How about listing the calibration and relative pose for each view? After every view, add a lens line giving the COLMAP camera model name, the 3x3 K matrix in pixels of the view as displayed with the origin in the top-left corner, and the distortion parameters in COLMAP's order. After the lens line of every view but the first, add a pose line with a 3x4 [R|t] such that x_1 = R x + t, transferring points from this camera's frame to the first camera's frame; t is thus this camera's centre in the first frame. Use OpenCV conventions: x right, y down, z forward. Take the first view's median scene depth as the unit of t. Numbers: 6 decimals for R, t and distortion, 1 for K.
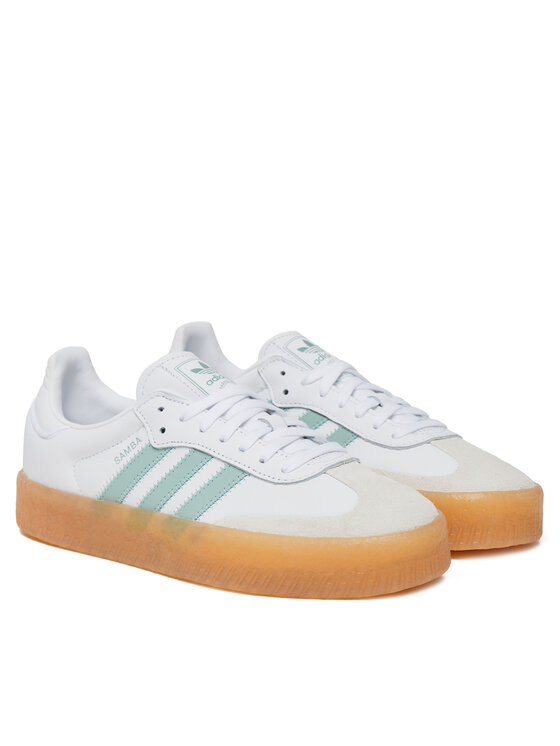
lens RADIAL K [[2170.6, 0, 280.0], [0, 2170.6, 373.0], [0, 0, 1]] dist [0.183898, -0.519930]
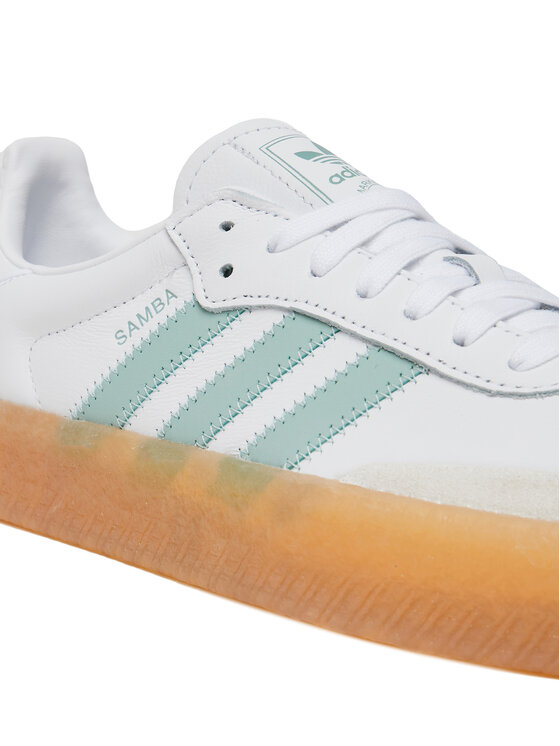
lens RADIAL K [[1498.1, 0, 280.0], [0, 1498.1, 373.0], [0, 0, 1]] dist [-0.013736, -0.086611]
pose [[0.996262, 0.083241, 0.023068, -0.048587], [-0.081788, 0.994957, -0.058060, 0.065196], [-0.027785, 0.055956, 0.998047, 0.692410]]
